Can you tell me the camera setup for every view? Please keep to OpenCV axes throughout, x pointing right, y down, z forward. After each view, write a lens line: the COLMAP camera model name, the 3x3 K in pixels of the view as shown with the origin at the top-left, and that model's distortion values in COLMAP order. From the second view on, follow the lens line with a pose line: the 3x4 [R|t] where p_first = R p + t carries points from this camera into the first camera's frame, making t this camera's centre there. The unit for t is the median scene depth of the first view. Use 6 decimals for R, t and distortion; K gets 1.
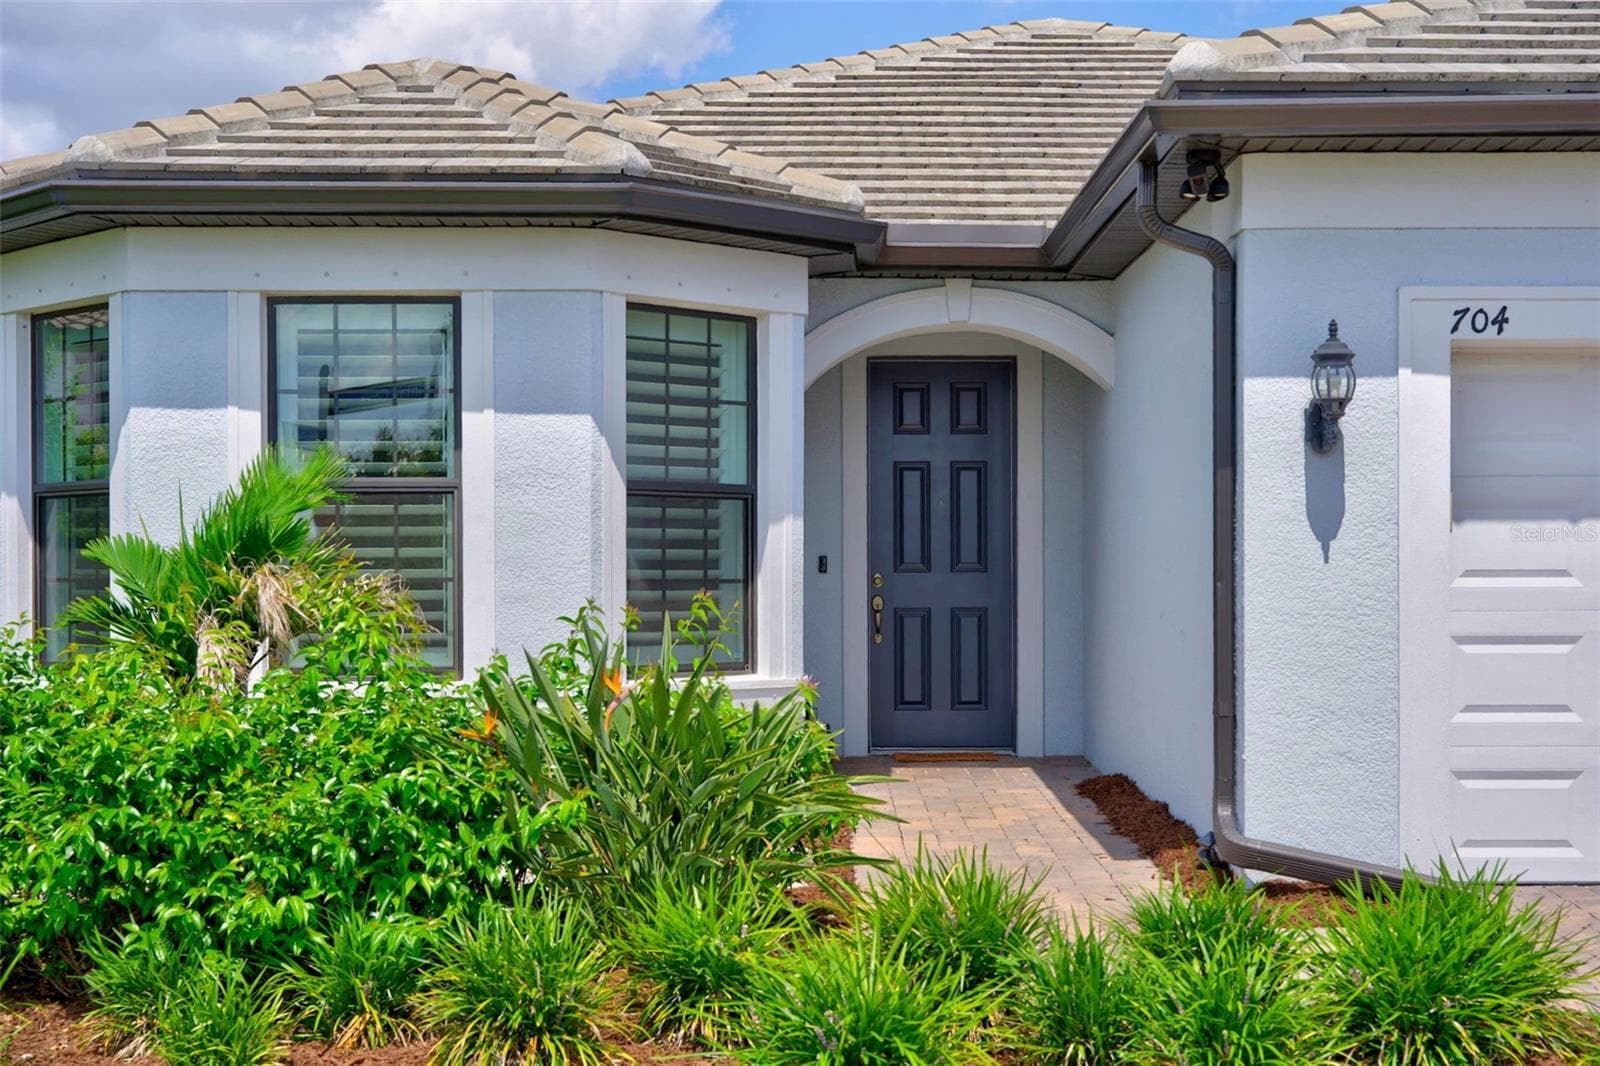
lens RADIAL K [[2284.1, 0, 809.7], [0, 2284.1, 542.8], [0, 0, 1]] dist [0.035617, 0.000000]
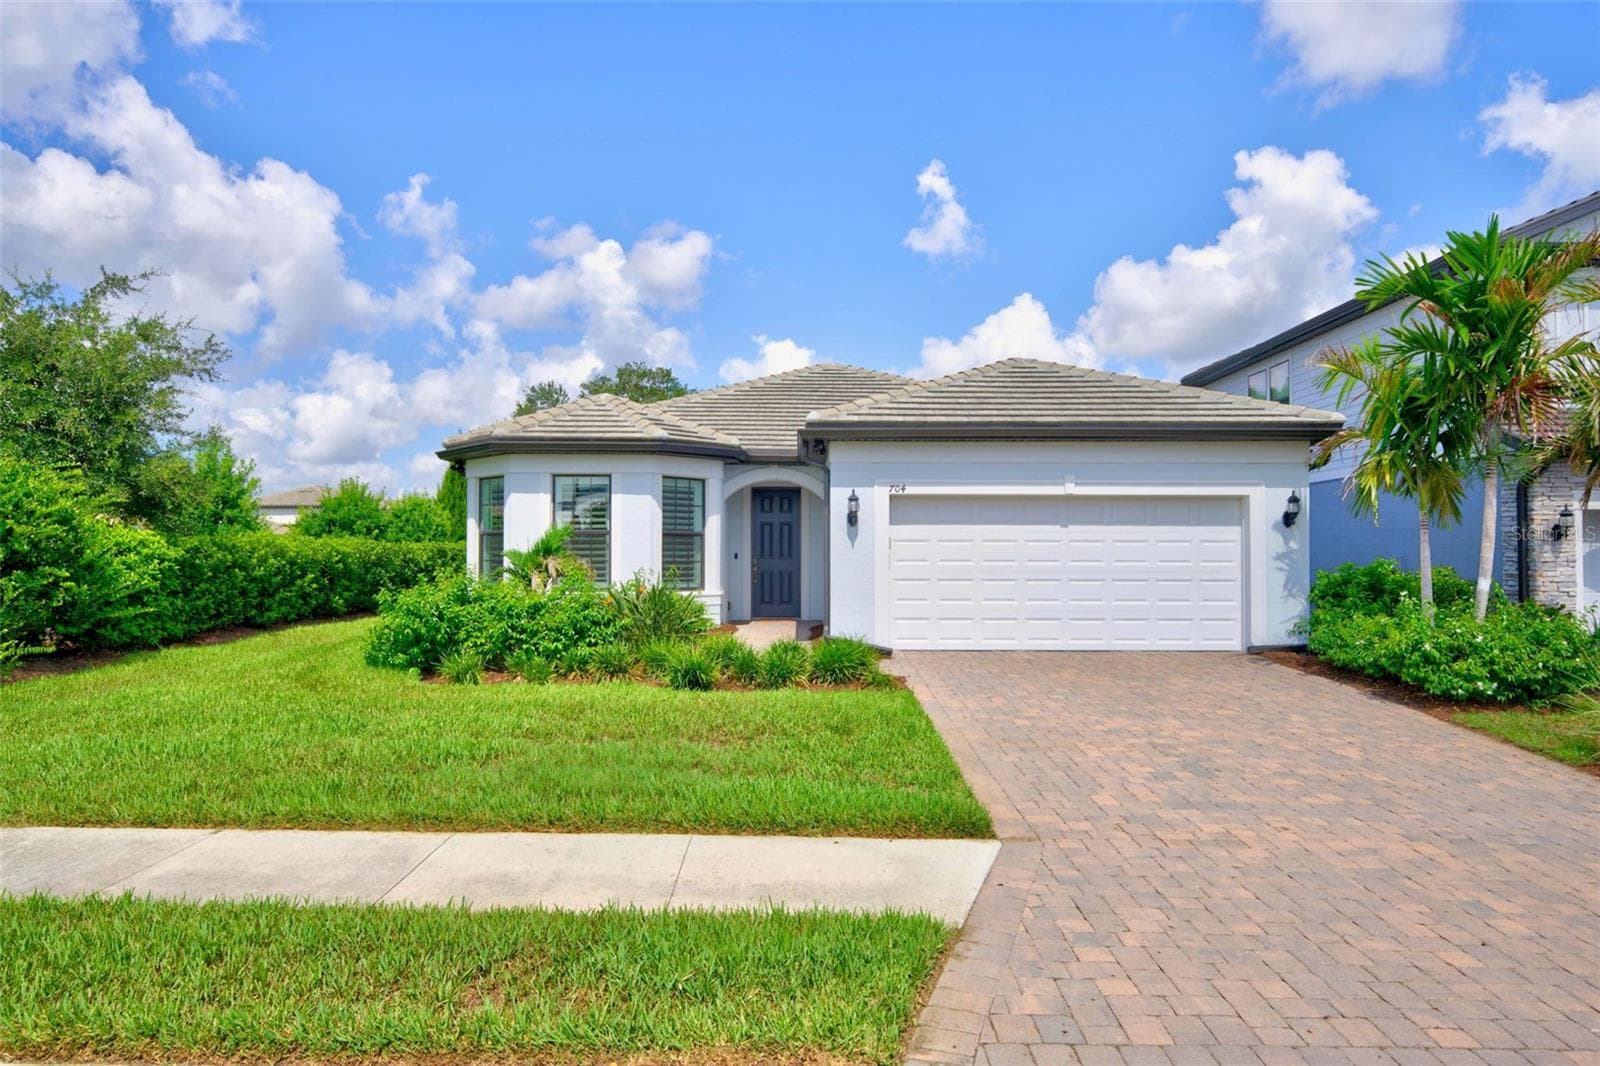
lens RADIAL K [[1030.6, 0, 805.8], [0, 1030.6, 538.7], [0, 0, 1]] dist [-0.001331, 0.007835]
pose [[0.999946, 0.005915, 0.008570, 0.139976], [-0.005878, 0.999973, -0.004346, -0.013149], [-0.008595, 0.004295, 0.999954, -0.587198]]
